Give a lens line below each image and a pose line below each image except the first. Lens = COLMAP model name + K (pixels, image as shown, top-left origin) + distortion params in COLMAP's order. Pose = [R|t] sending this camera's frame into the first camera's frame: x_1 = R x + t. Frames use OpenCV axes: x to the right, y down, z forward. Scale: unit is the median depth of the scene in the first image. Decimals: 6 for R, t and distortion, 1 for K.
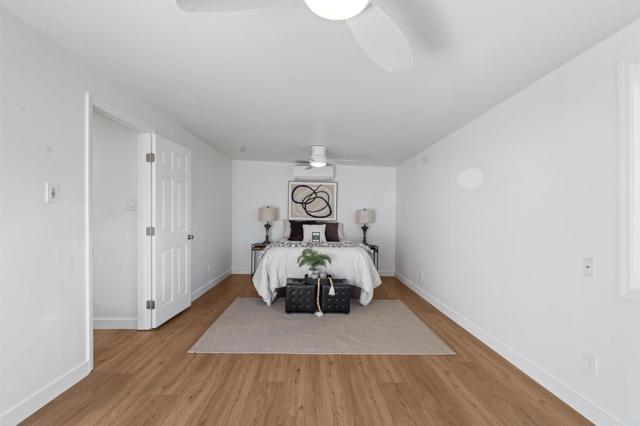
lens RADIAL K [[289.9, 0, 318.0], [0, 289.9, 213.0], [0, 0, 1]] dist [-0.009642, 0.003885]
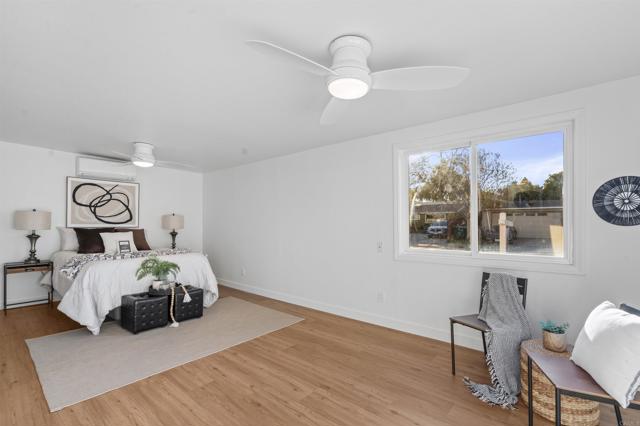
lens RADIAL K [[289.9, 0, 318.2], [0, 289.9, 215.8], [0, 0, 1]] dist [-0.009642, 0.003885]
pose [[0.662852, 0.004617, 0.748736, -0.366693], [-0.001430, 0.999987, -0.004900, -0.006062], [-0.748749, 0.002177, 0.662850, 0.009766]]
